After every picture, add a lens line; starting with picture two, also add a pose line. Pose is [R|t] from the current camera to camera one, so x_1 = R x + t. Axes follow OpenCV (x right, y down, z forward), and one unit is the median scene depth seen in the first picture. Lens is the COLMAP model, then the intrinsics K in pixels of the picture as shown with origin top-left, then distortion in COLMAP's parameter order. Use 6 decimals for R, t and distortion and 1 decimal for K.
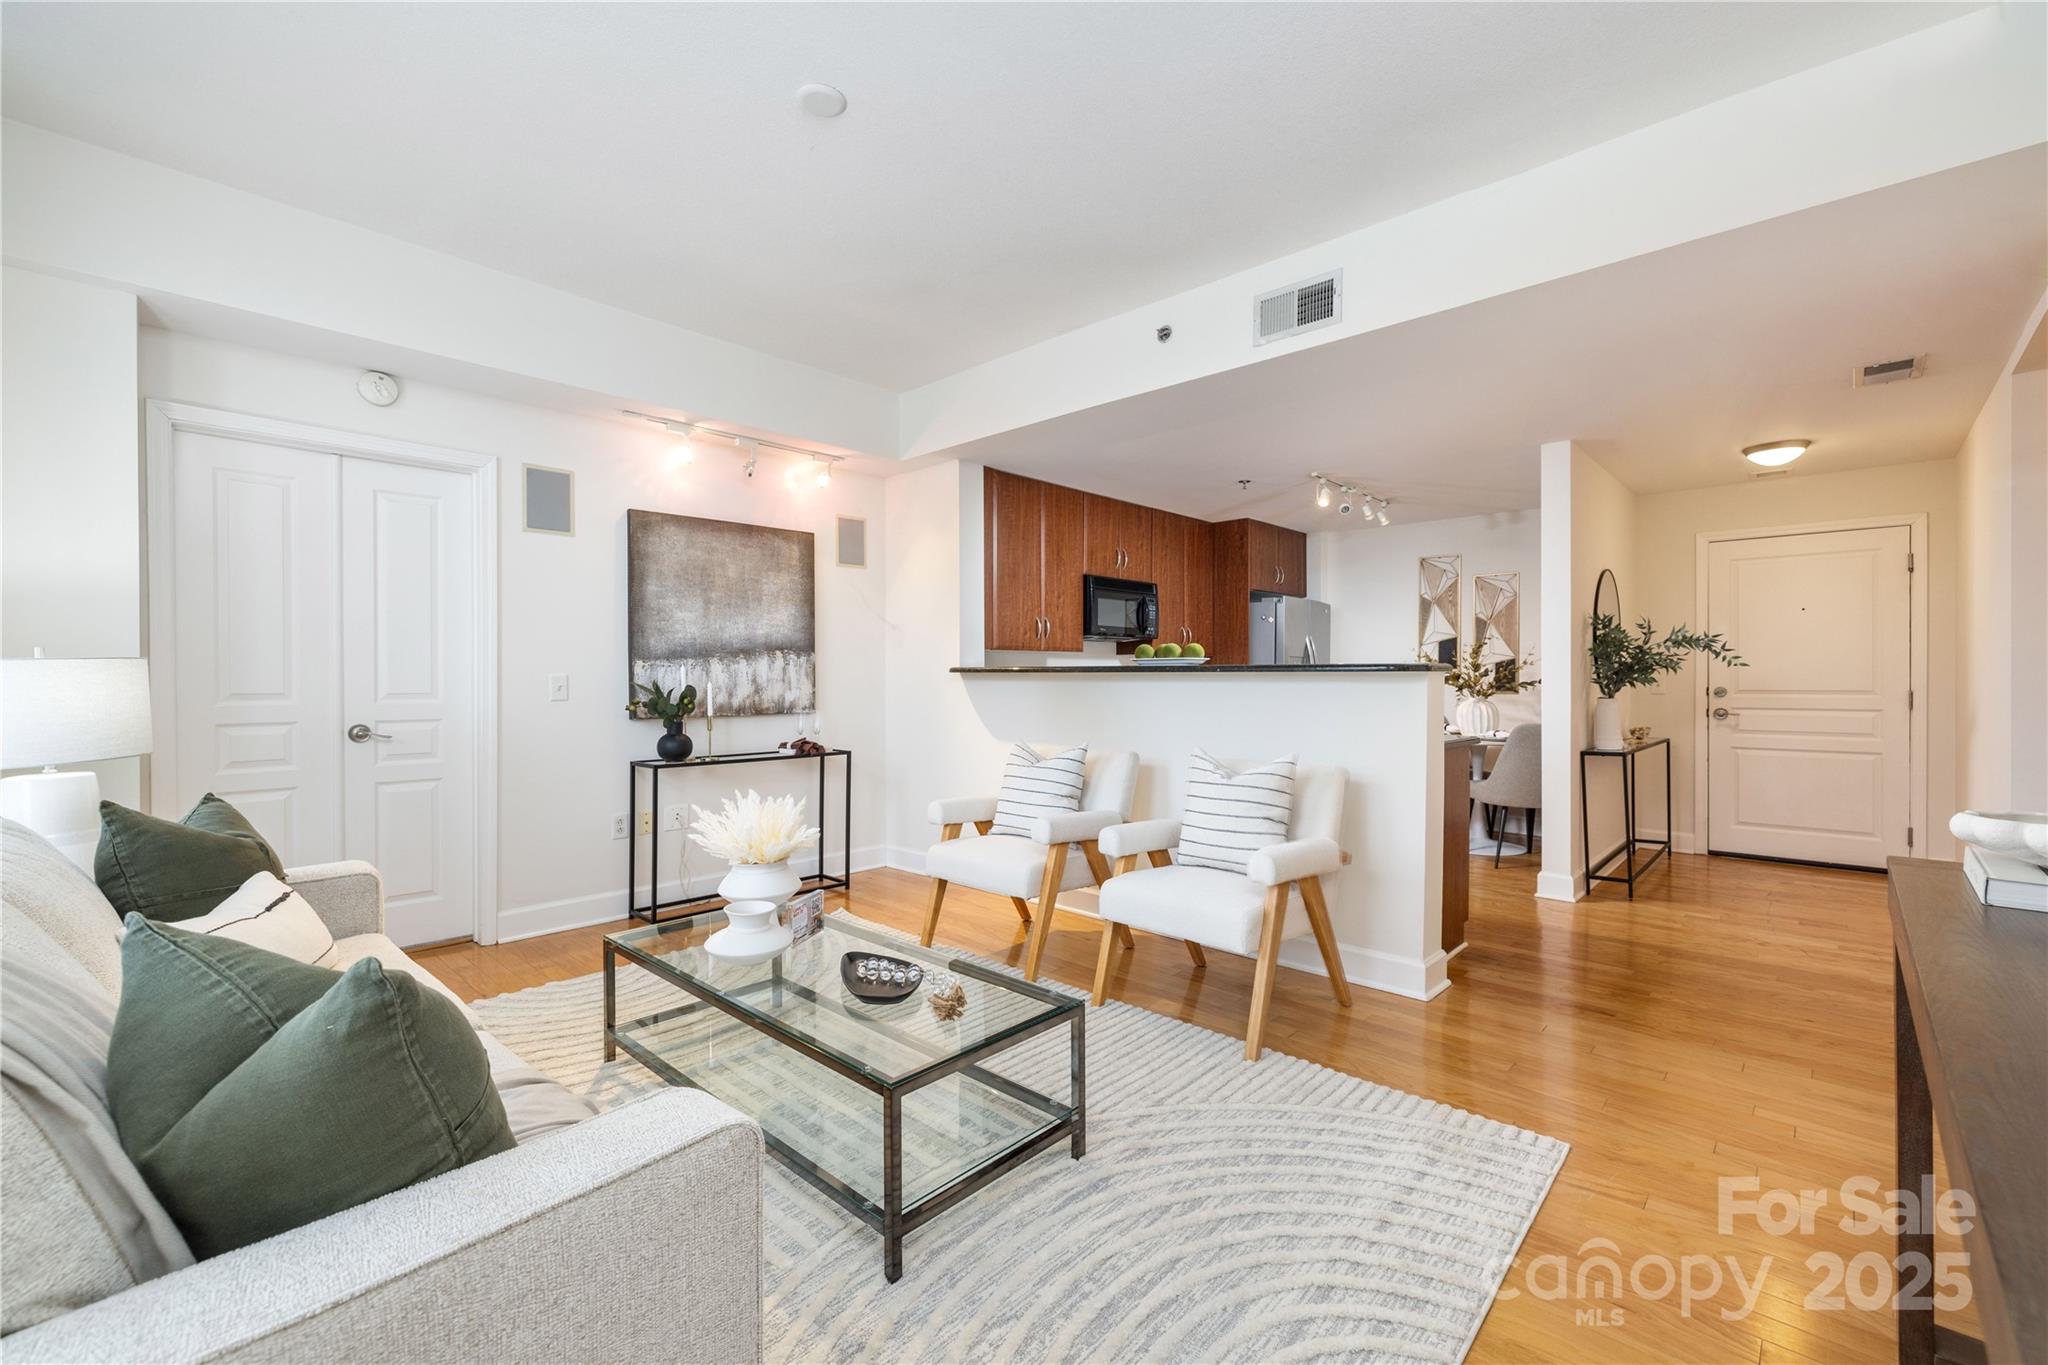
lens RADIAL K [[869.8, 0, 1031.7], [0, 869.8, 683.7], [0, 0, 1]] dist [-0.000353, -0.000119]
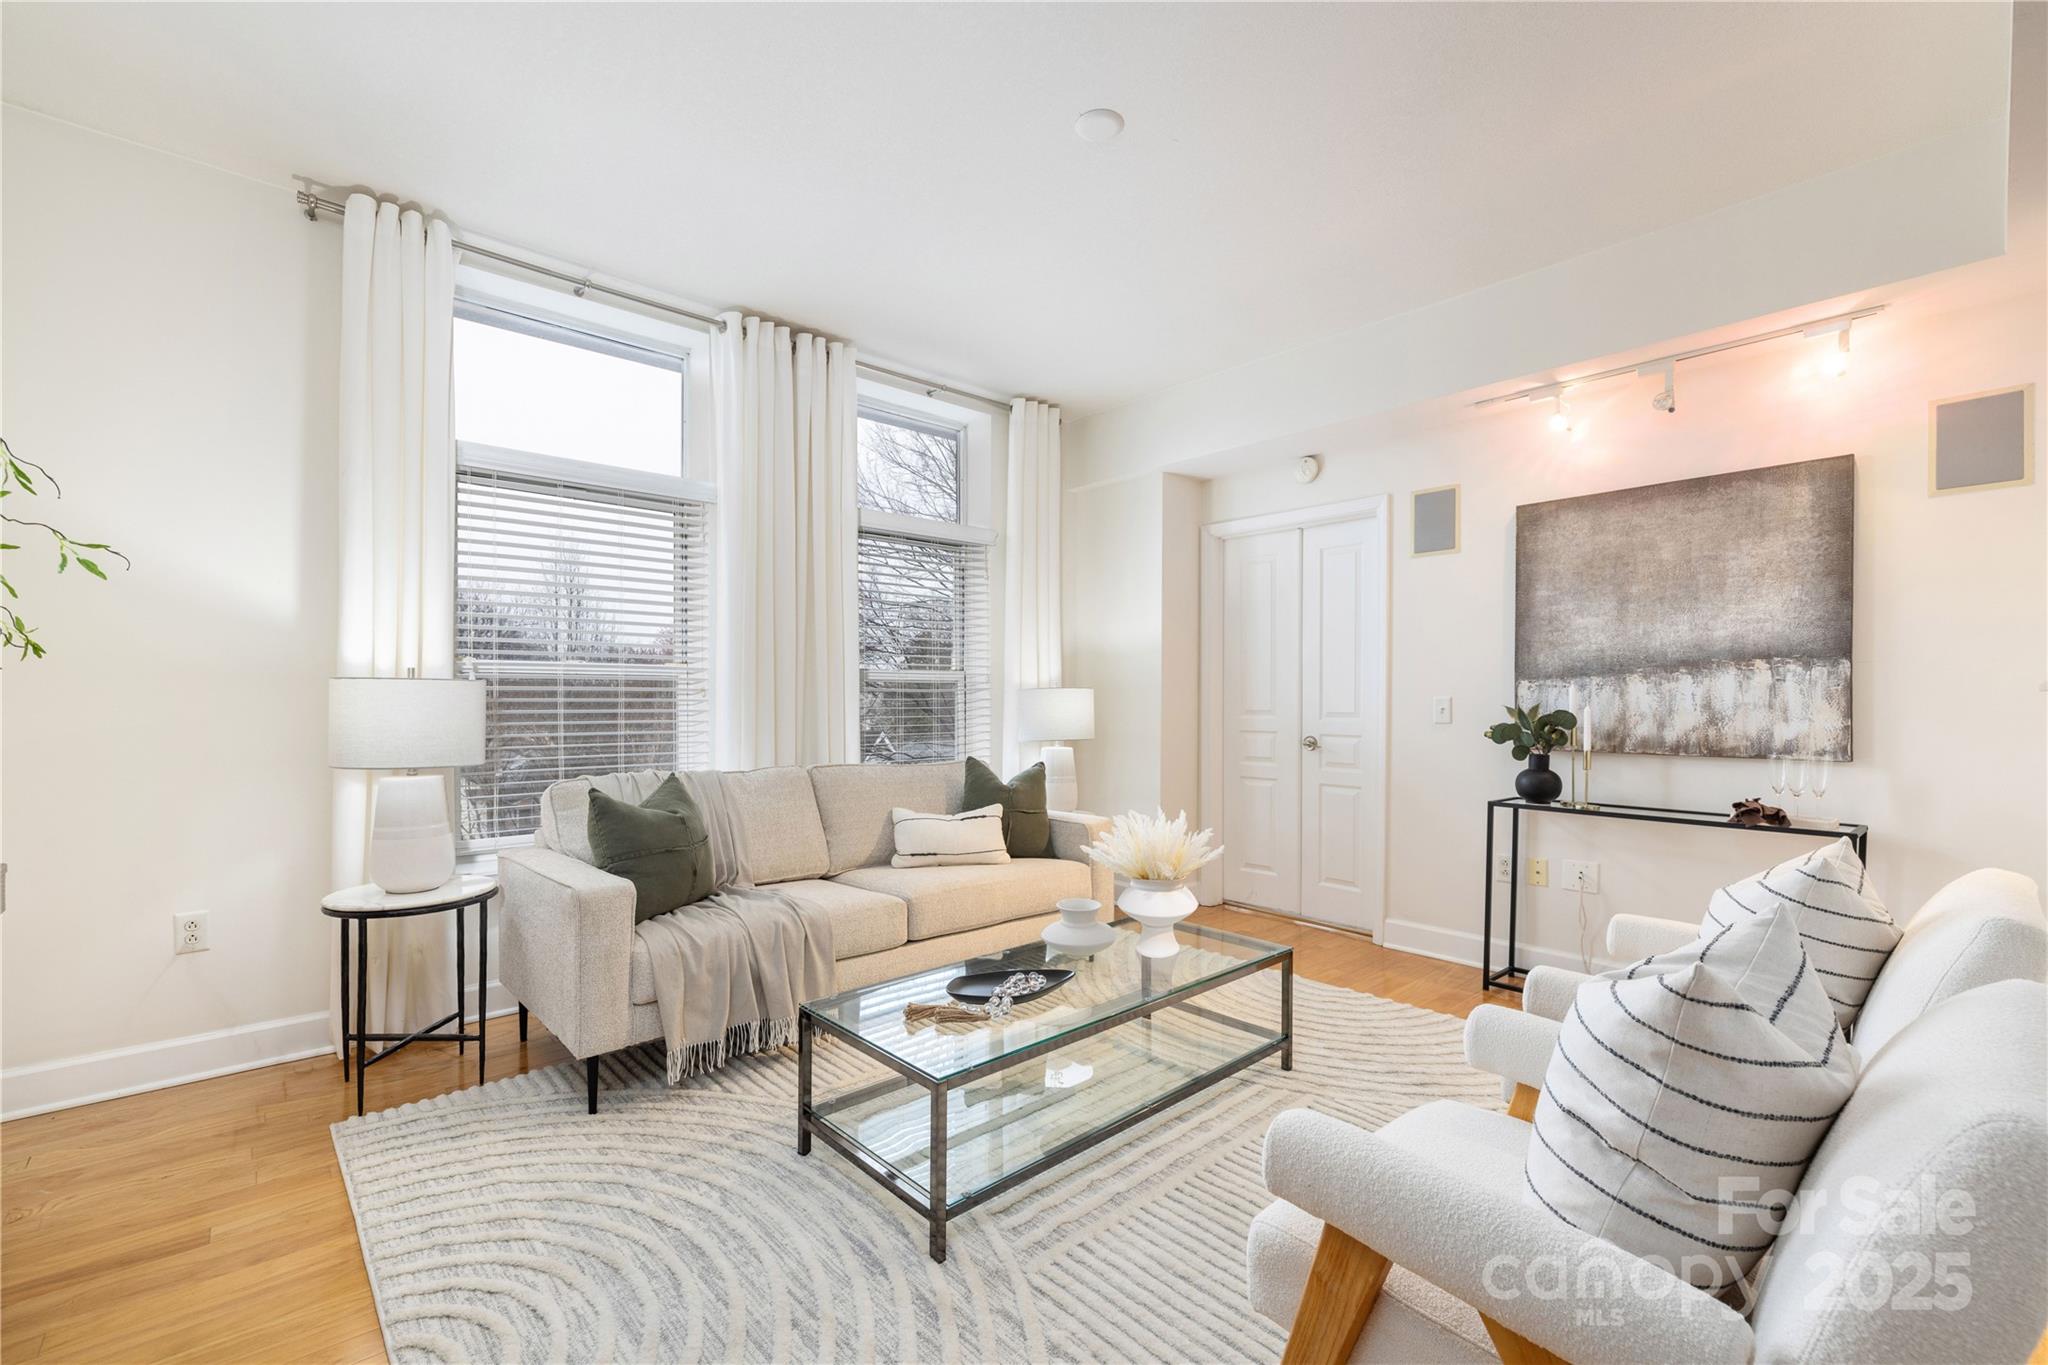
lens RADIAL K [[869.8, 0, 1018.3], [0, 869.8, 711.6], [0, 0, 1]] dist [-0.000353, -0.000119]
pose [[-0.099349, 0.015063, -0.994939, 0.430649], [-0.010633, 0.999812, 0.016199, -0.004511], [0.994996, 0.012188, -0.099170, 0.560772]]
